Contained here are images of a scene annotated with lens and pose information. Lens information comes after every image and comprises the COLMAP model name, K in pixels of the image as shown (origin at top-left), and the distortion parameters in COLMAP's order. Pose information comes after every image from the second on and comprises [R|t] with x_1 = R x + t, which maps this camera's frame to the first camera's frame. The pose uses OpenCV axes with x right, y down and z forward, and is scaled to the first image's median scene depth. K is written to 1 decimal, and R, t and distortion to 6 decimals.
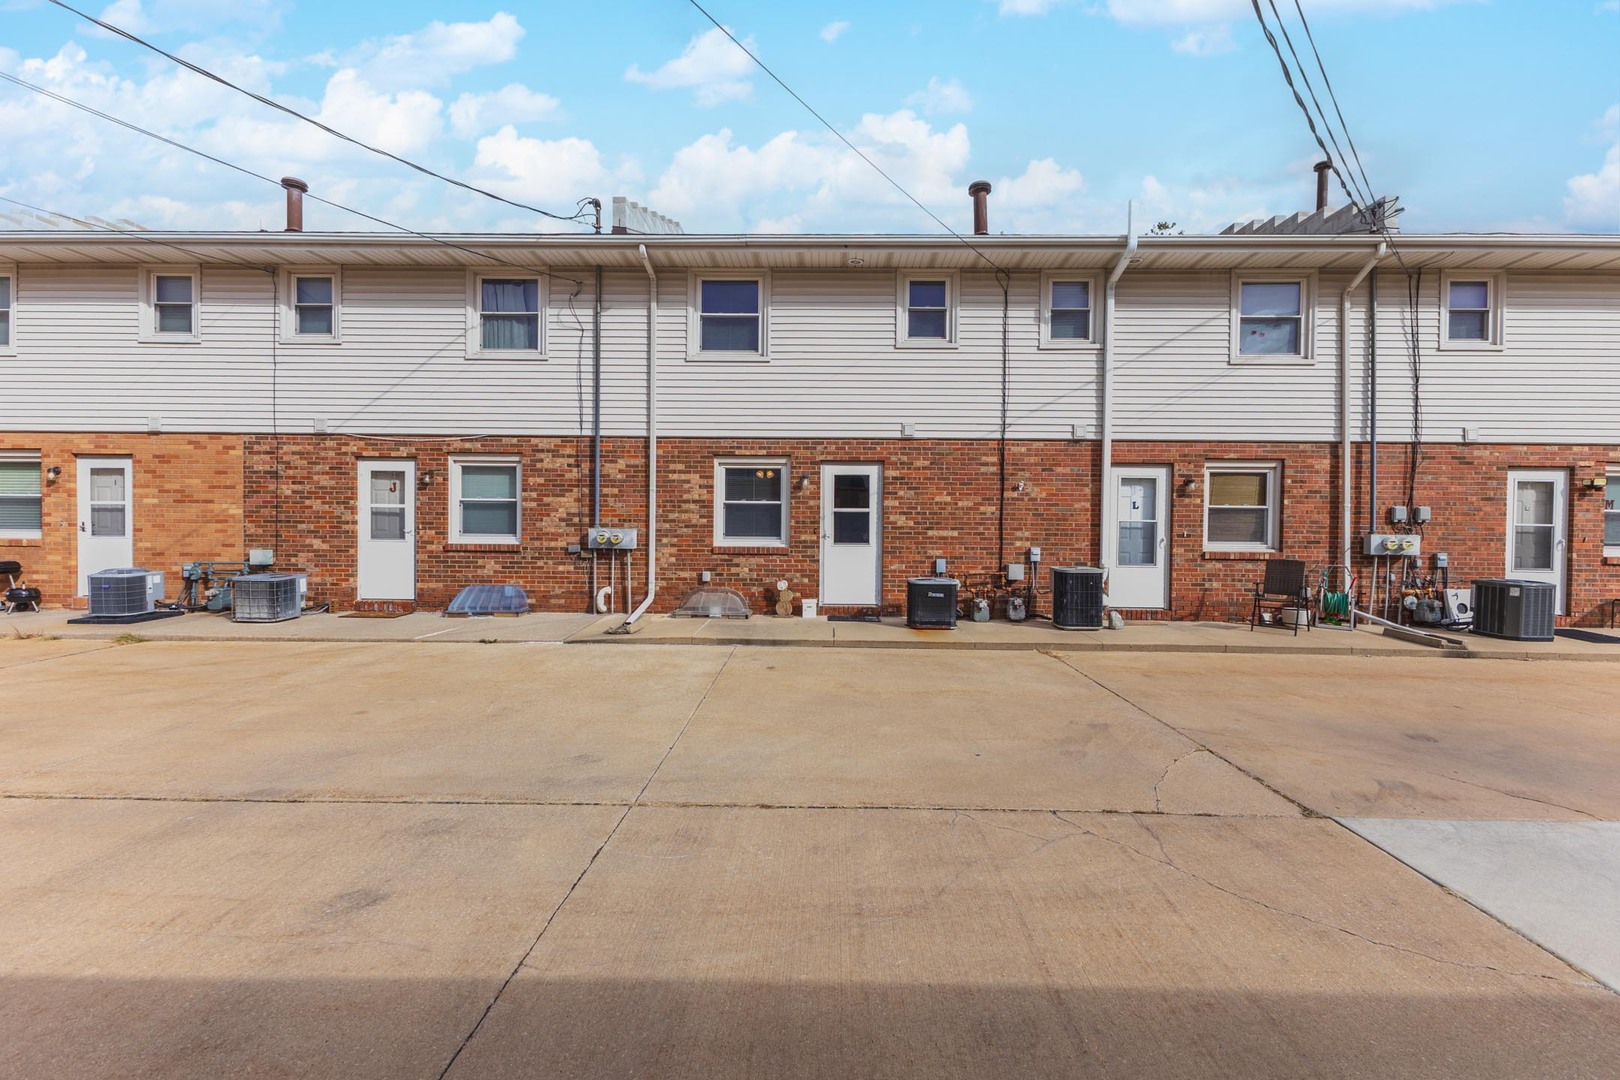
lens RADIAL K [[702.0, 0, 813.8], [0, 702.0, 537.0], [0, 0, 1]] dist [0.010243, 0.000099]
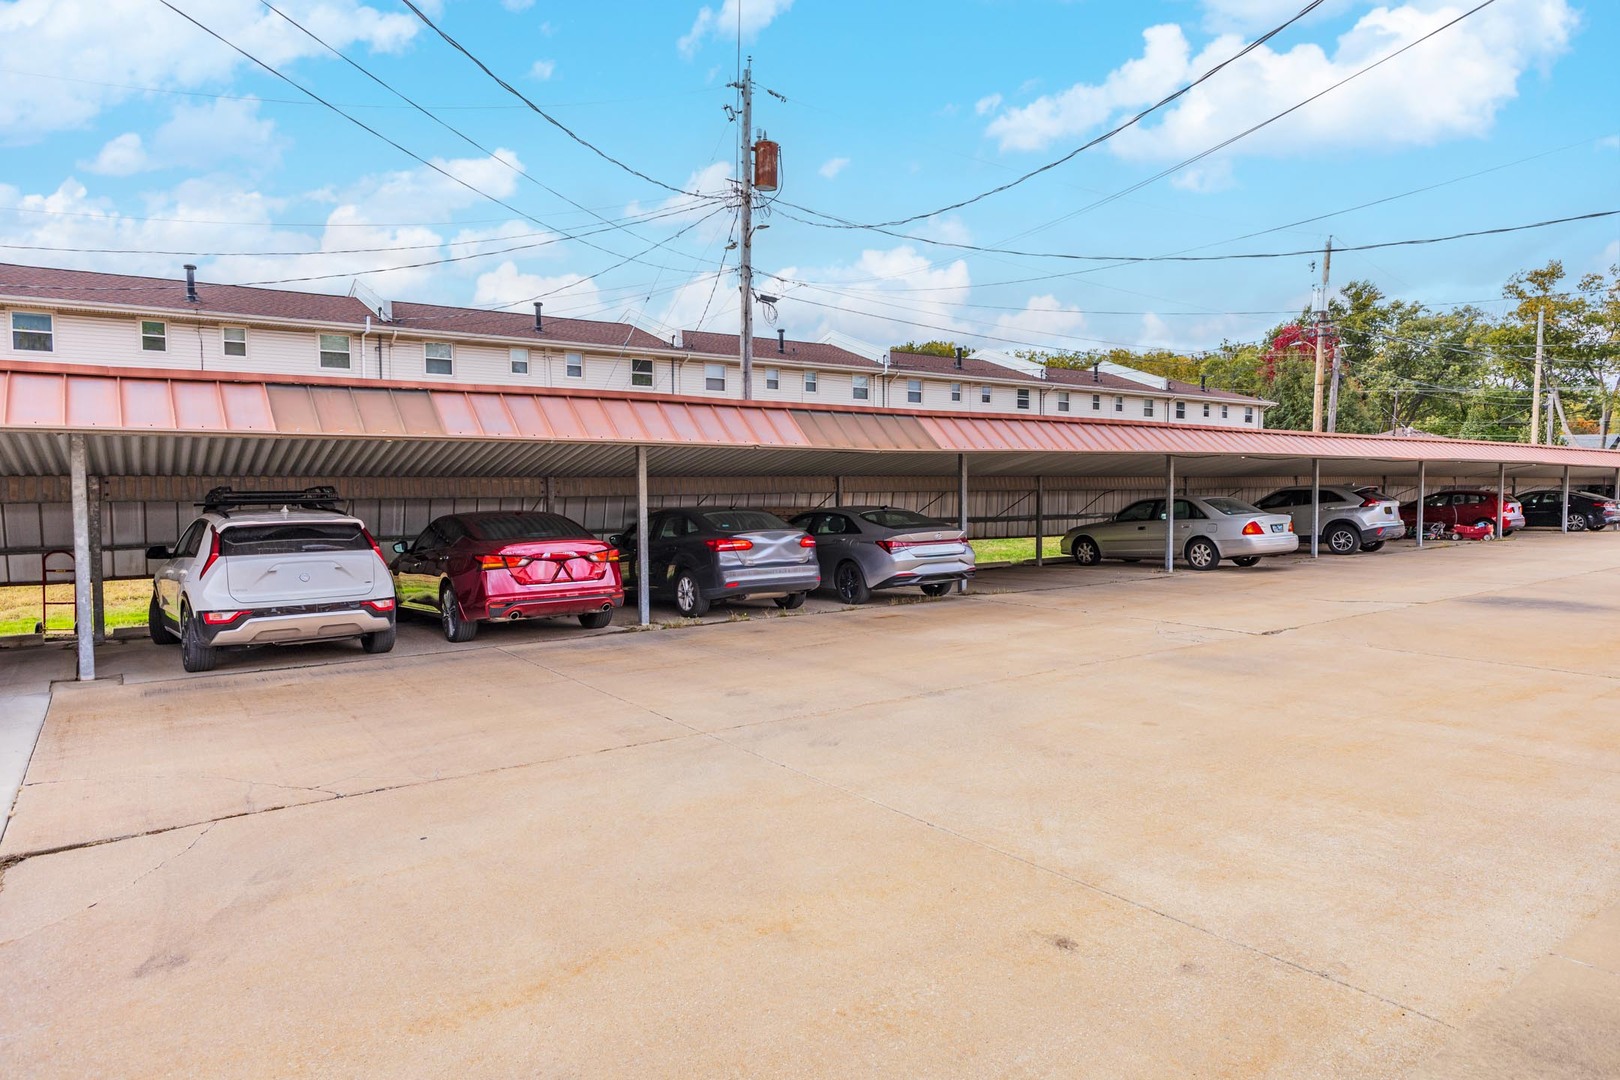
lens RADIAL K [[968.2, 0, 810.0], [0, 968.2, 540.0], [0, 0, 1]] dist [-0.001431, -0.000106]
pose [[-0.796776, 0.031547, -0.603451, 0.231156], [-0.014364, 0.997365, 0.071105, -0.033165], [0.604104, 0.065322, -0.794224, 0.915499]]
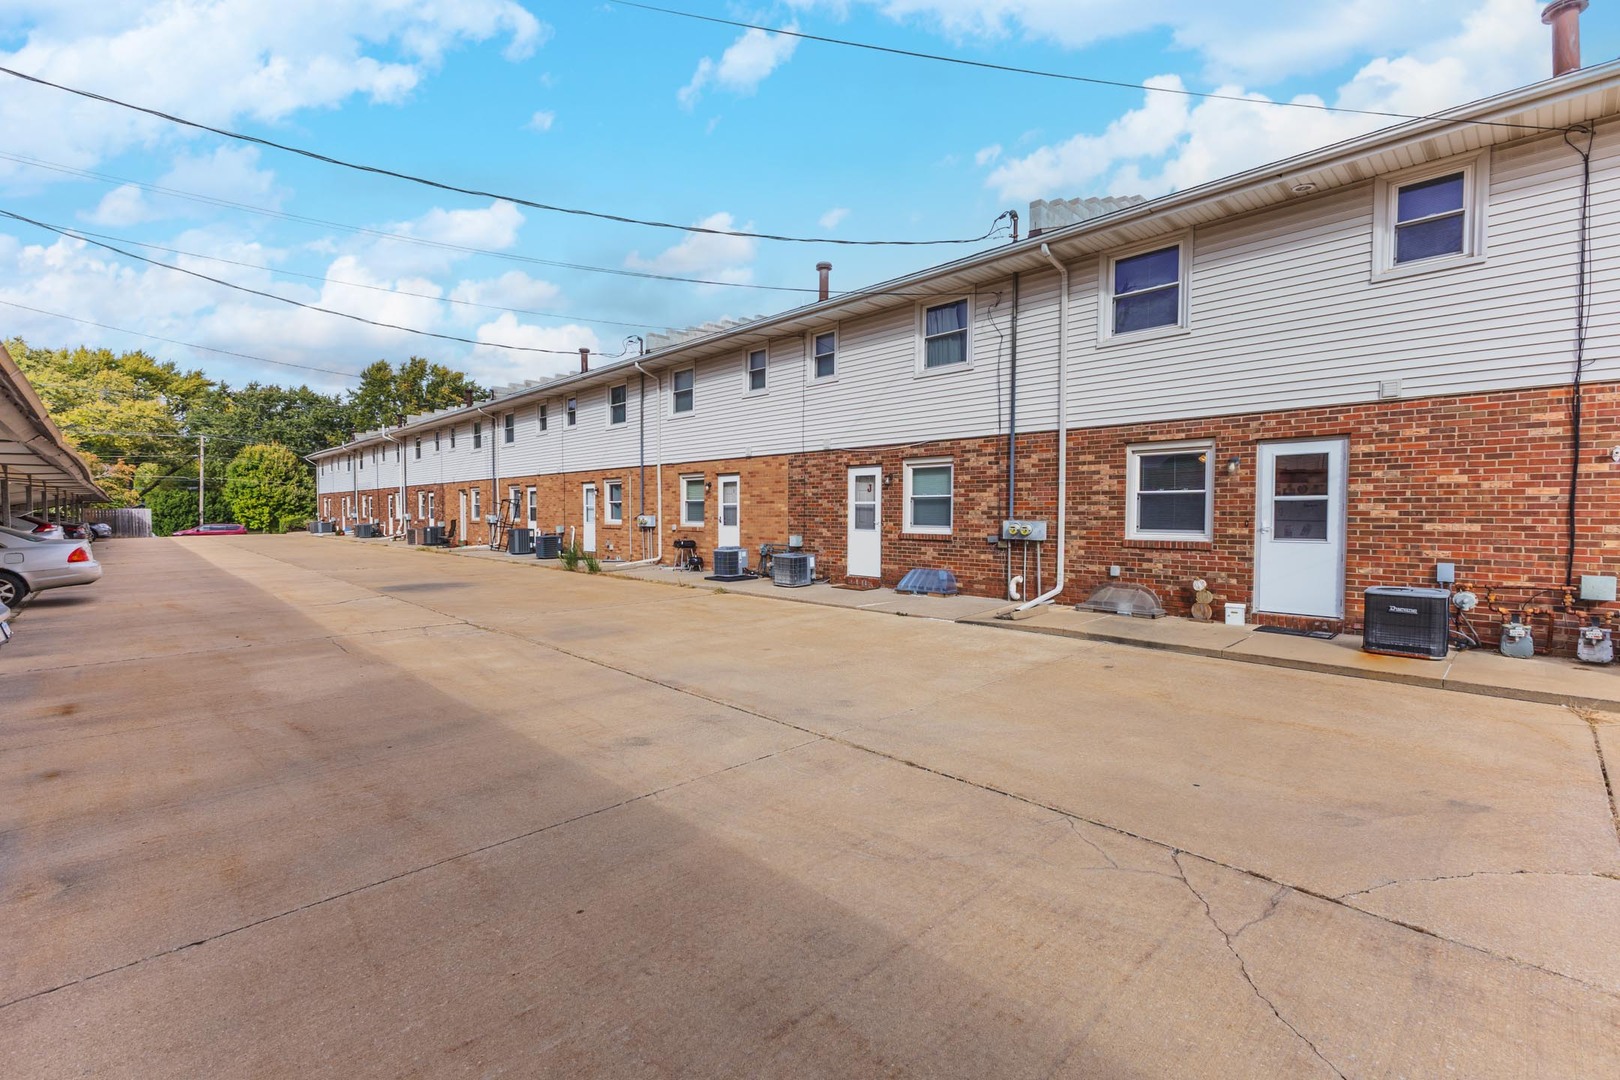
lens RADIAL K [[702.0, 0, 813.8], [0, 702.0, 537.0], [0, 0, 1]] dist [0.010243, 0.000099]
pose [[0.712770, 0.016325, -0.701208, 0.226119], [-0.009376, 0.999862, 0.013747, 0.000788], [0.701335, -0.003223, 0.712824, 0.030098]]
